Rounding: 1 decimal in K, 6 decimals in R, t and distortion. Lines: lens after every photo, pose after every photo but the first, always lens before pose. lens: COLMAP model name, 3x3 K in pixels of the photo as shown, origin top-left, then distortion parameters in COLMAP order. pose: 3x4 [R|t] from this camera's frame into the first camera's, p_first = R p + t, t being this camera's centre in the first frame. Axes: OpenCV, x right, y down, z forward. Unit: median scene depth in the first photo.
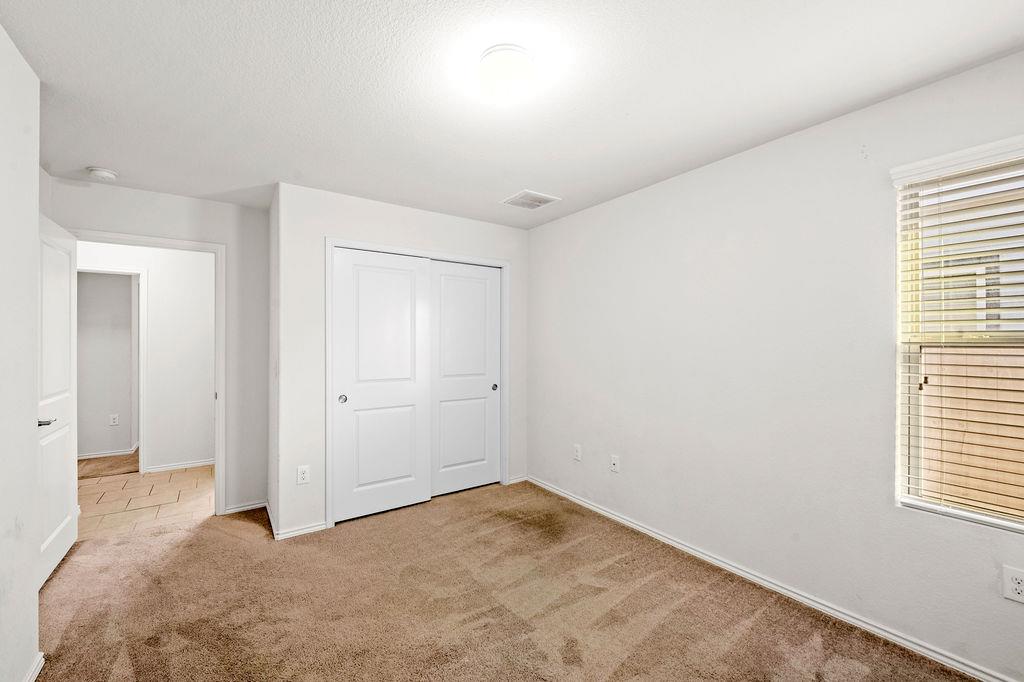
lens RADIAL K [[418.5, 0, 512.0], [0, 418.5, 341.0], [0, 0, 1]] dist [-0.001619, -0.000284]
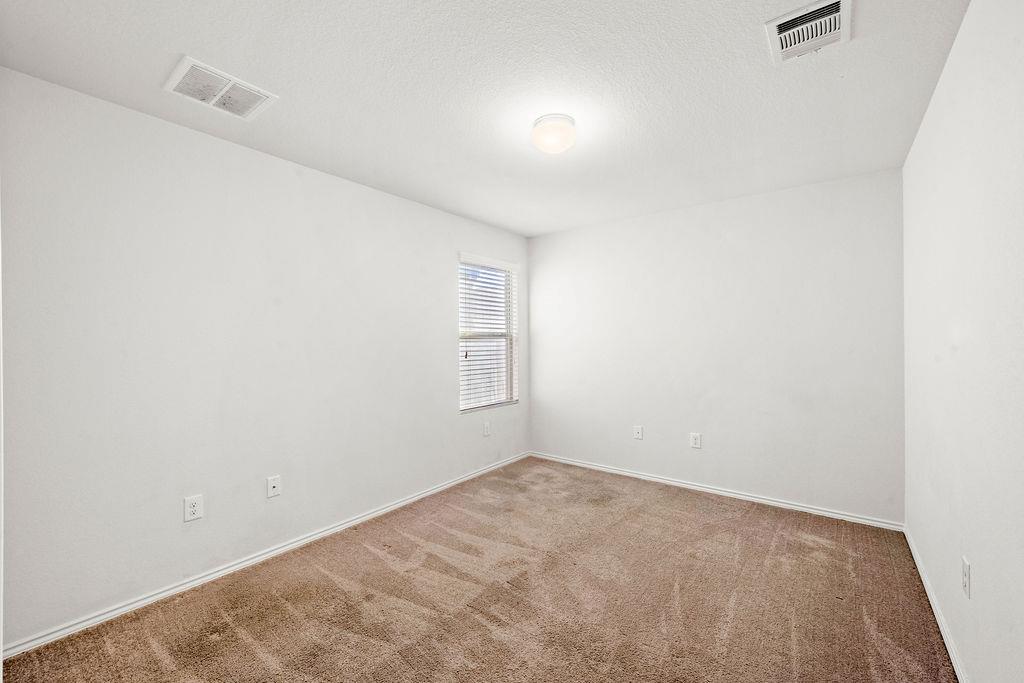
lens RADIAL K [[418.5, 0, 512.0], [0, 418.5, 341.5], [0, 0, 1]] dist [-0.001619, -0.000284]
pose [[-0.299310, -0.000300, 0.954156, -0.884041], [0.001987, 0.999998, 0.000937, 0.021634], [-0.954154, 0.002176, -0.299309, 1.082697]]
